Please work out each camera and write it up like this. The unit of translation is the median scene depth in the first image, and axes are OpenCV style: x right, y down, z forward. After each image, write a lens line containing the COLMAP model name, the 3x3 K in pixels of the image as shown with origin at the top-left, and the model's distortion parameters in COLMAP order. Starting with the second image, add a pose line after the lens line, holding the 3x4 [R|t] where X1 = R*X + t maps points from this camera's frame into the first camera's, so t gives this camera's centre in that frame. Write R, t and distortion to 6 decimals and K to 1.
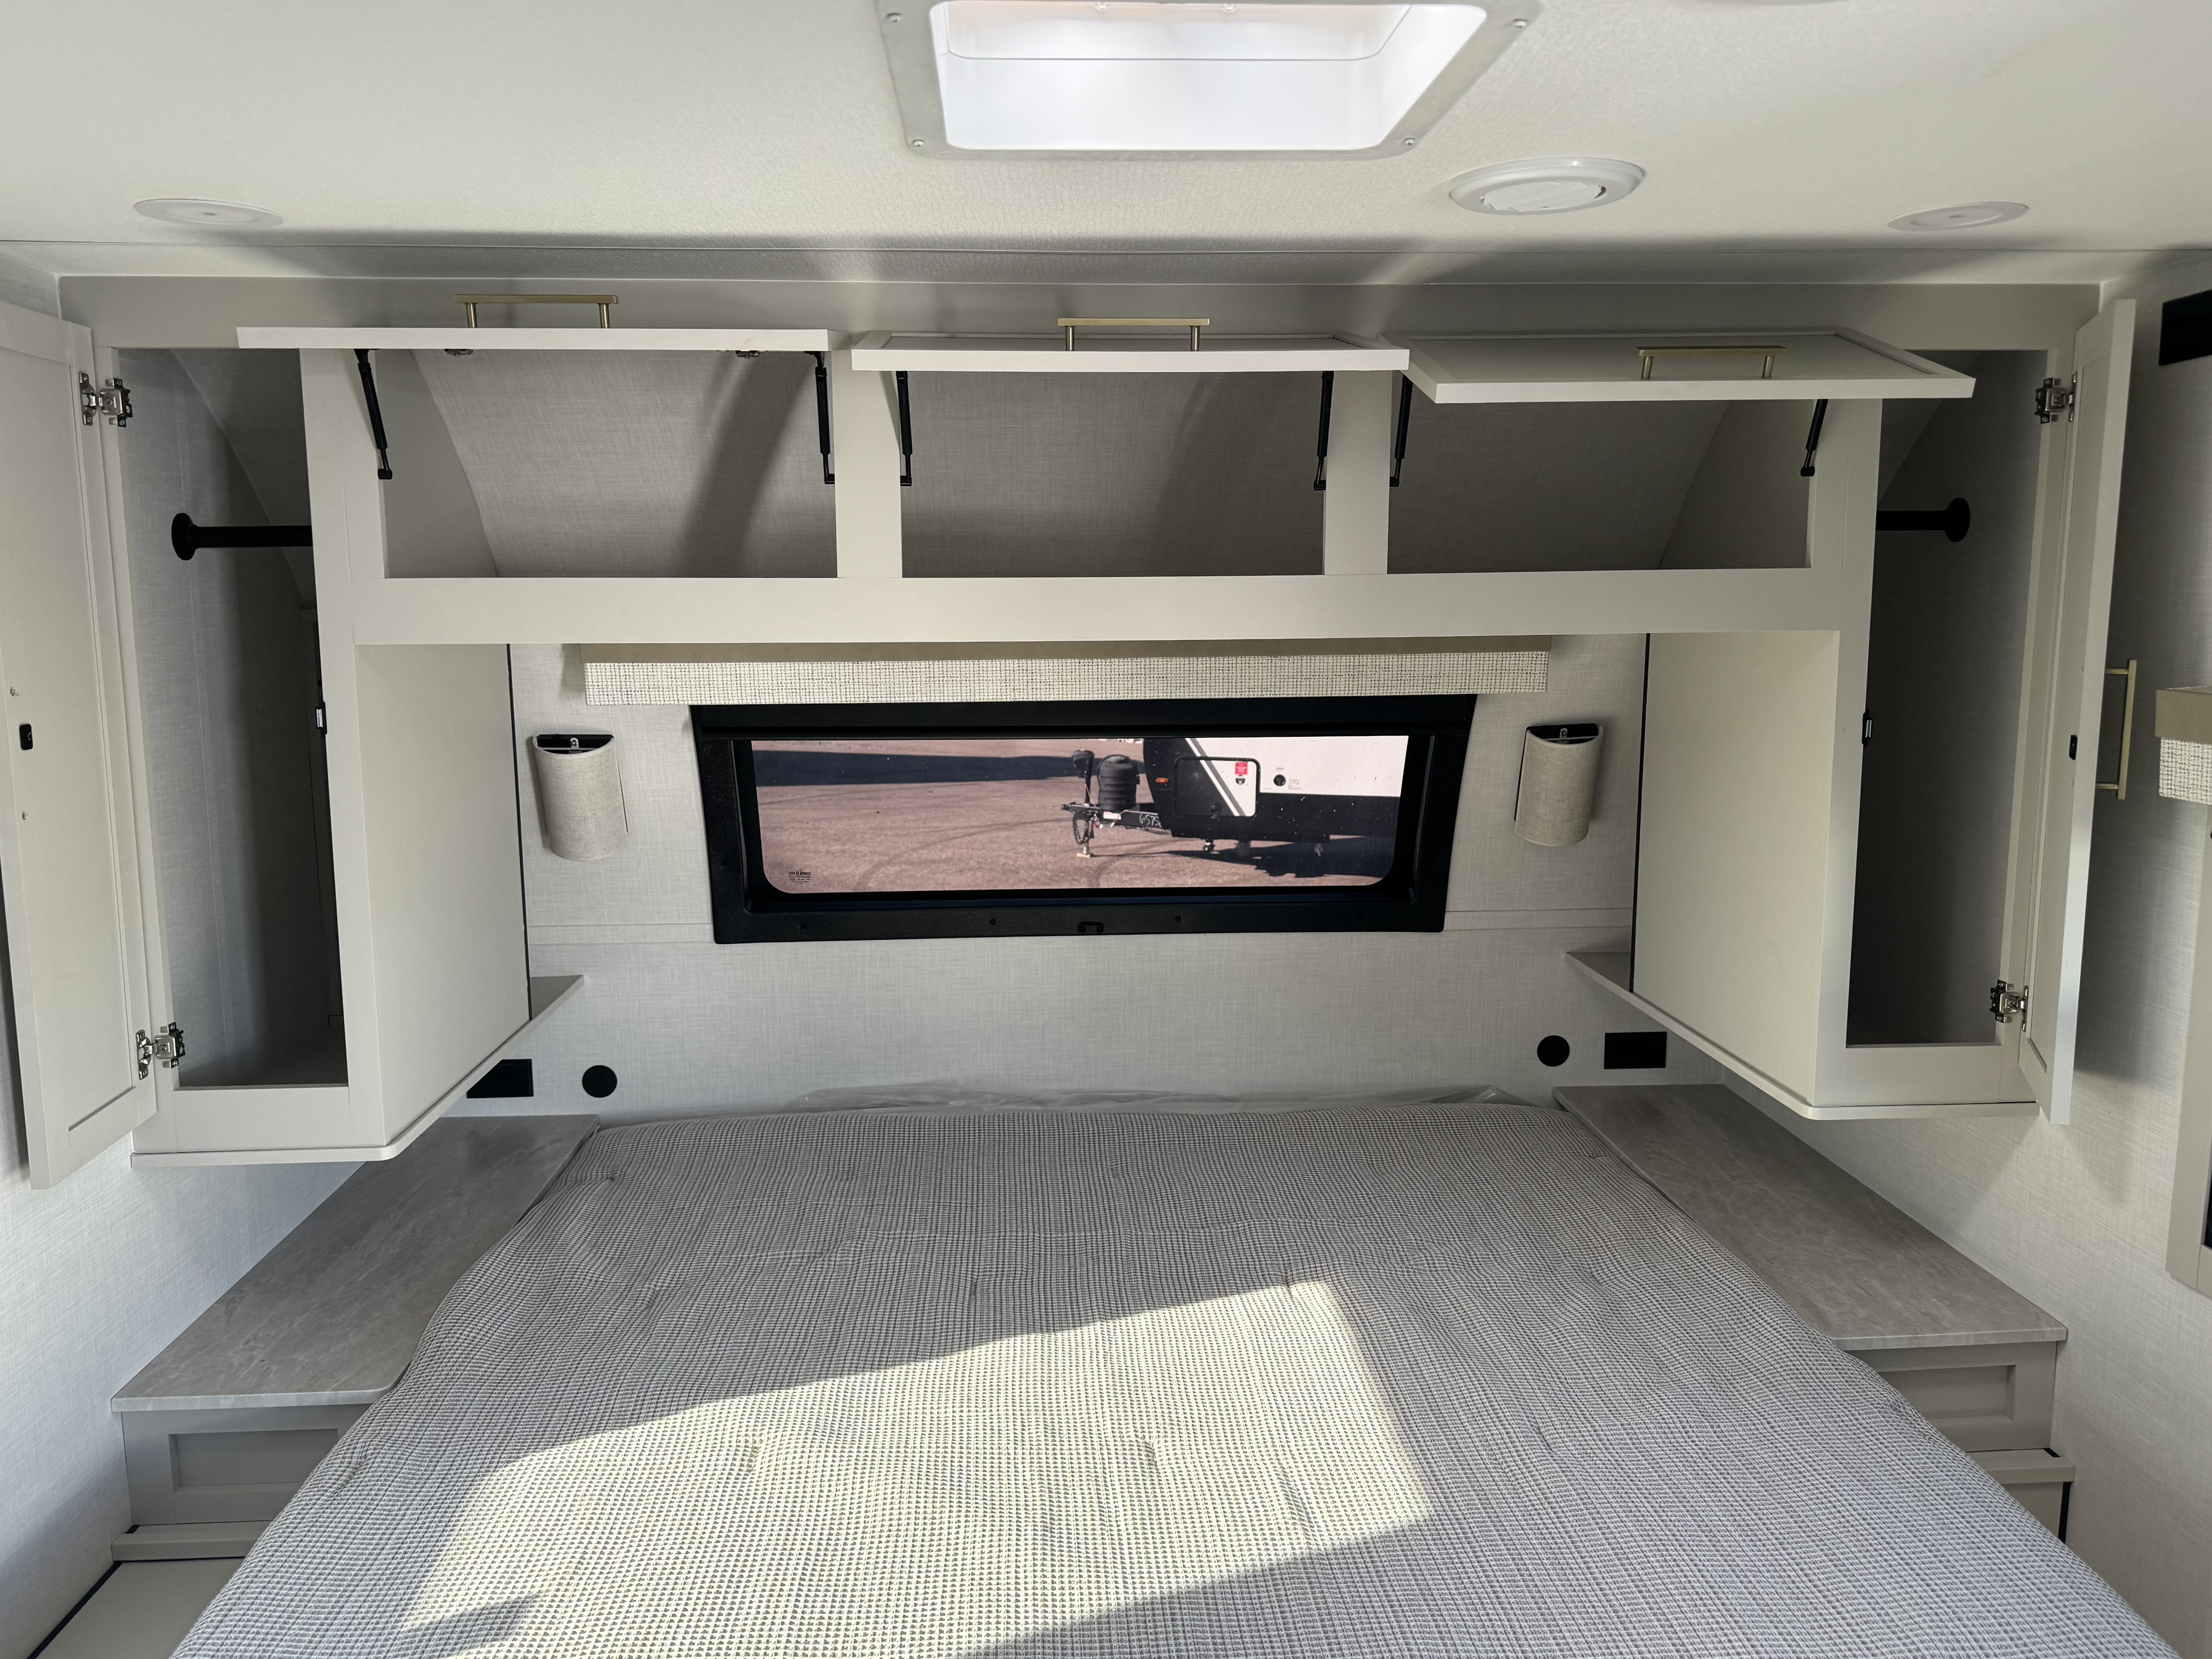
lens RADIAL K [[1677.5, 0, 1111.8], [0, 1677.5, 803.0], [0, 0, 1]] dist [0.108774, -0.162374]
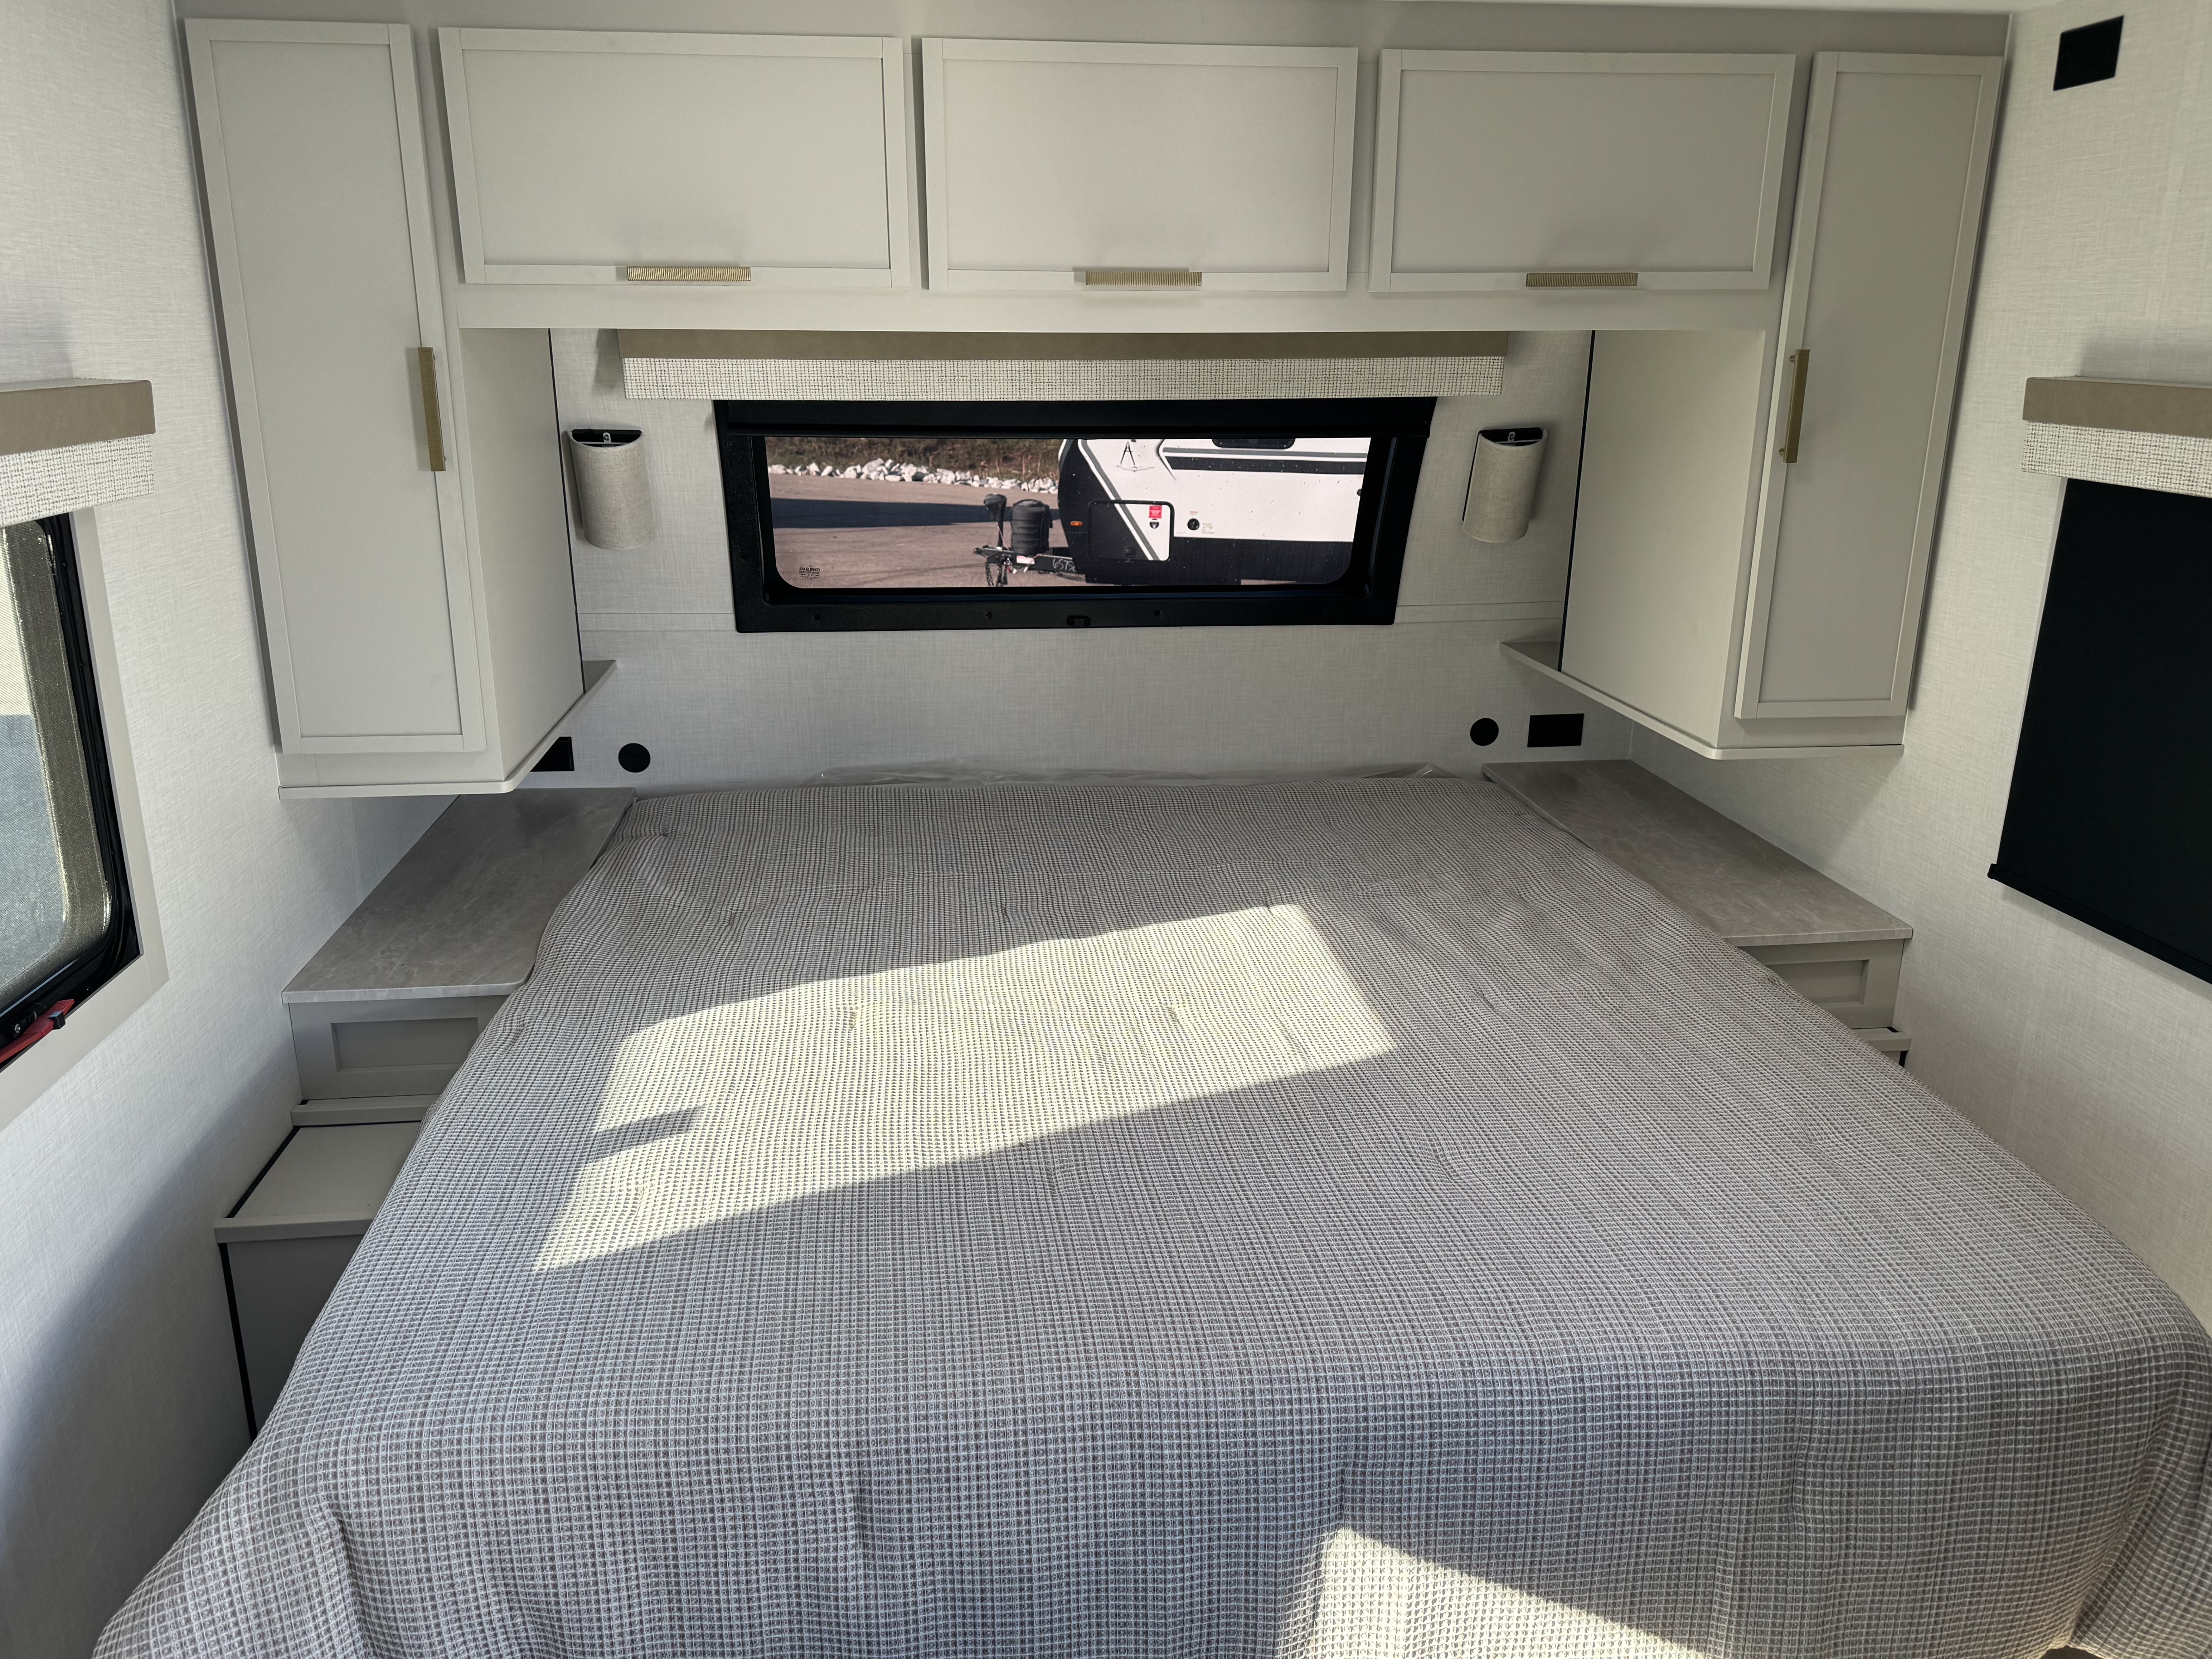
lens RADIAL K [[1679.7, 0, 1106.0], [0, 1679.7, 829.5], [0, 0, 1]] dist [0.158603, -0.250877]
pose [[0.998382, -0.006982, 0.056441, -0.066784], [-0.002105, 0.987219, 0.159354, 0.038433], [-0.056833, -0.159215, 0.985607, -0.131294]]
